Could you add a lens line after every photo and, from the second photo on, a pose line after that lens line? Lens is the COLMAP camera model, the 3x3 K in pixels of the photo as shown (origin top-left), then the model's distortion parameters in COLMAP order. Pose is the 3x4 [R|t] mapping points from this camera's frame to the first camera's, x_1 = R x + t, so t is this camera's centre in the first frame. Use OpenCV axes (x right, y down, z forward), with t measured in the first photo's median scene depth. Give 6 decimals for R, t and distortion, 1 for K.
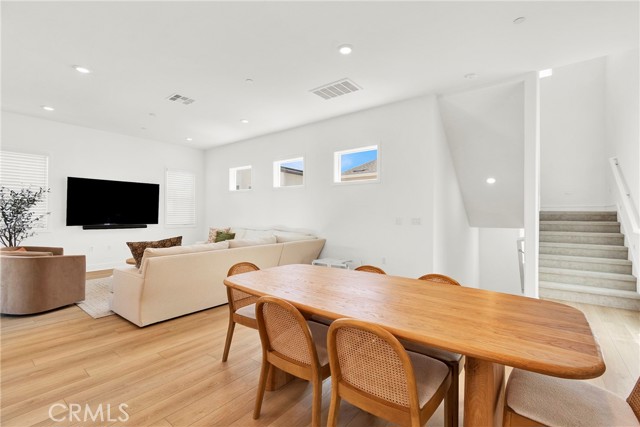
lens RADIAL K [[284.3, 0, 319.5], [0, 284.3, 212.6], [0, 0, 1]] dist [0.001023, 0.000804]
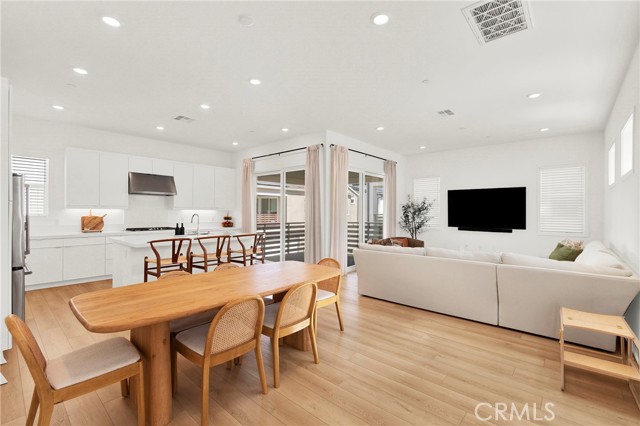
lens RADIAL K [[284.3, 0, 323.9], [0, 284.3, 212.3], [0, 0, 1]] dist [0.001023, 0.000804]
pose [[-0.055066, -0.002724, -0.998479, 0.549480], [-0.001566, 0.999995, -0.002642, -0.018622], [0.998481, 0.001418, -0.055070, 0.544078]]
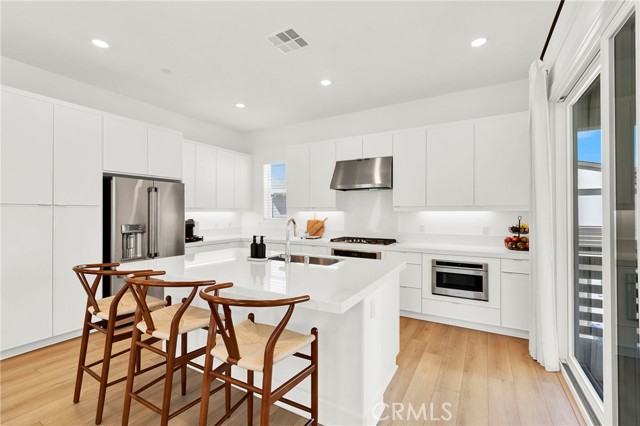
lens RADIAL K [[284.3, 0, 320.3], [0, 284.3, 211.1], [0, 0, 1]] dist [0.001023, 0.000804]
pose [[-0.989688, -0.005619, -0.143128, -0.434631], [-0.003890, 0.999916, -0.012357, -0.022765], [0.143185, -0.011673, -0.989627, 0.534365]]
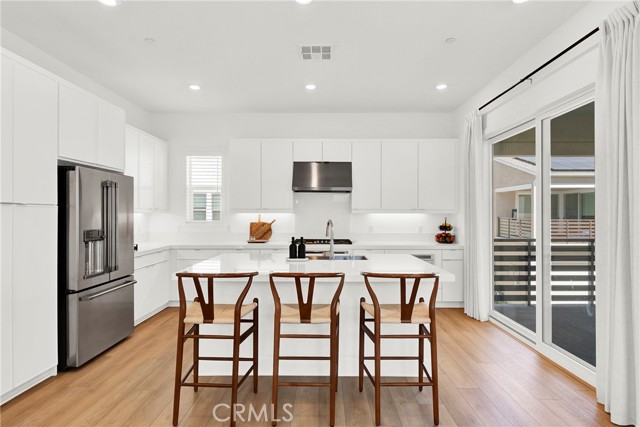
lens RADIAL K [[349.5, 0, 325.0], [0, 349.5, 213.7], [0, 0, 1]] dist [0.002018, 0.000466]
pose [[-0.787495, -0.006655, -0.616285, -0.025805], [-0.001435, 0.999959, -0.008965, -0.022048], [0.616319, -0.006175, -0.787472, 0.557062]]
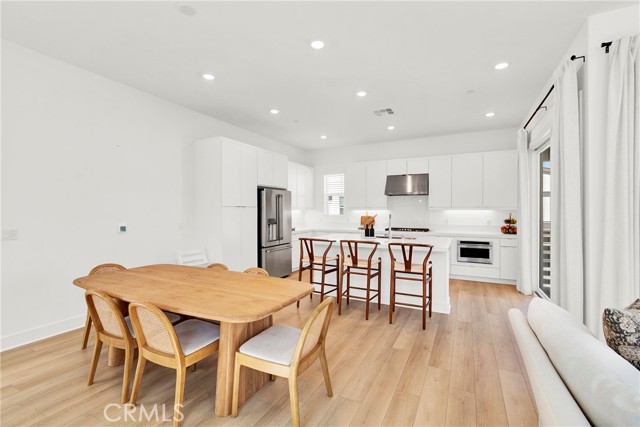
lens RADIAL K [[284.3, 0, 321.7], [0, 284.3, 211.9], [0, 0, 1]] dist [0.001023, 0.000804]
pose [[-0.981076, -0.003433, -0.193595, -0.063737], [-0.003002, 0.999992, -0.002517, -0.020537], [0.193602, -0.001888, -0.981078, 0.877705]]
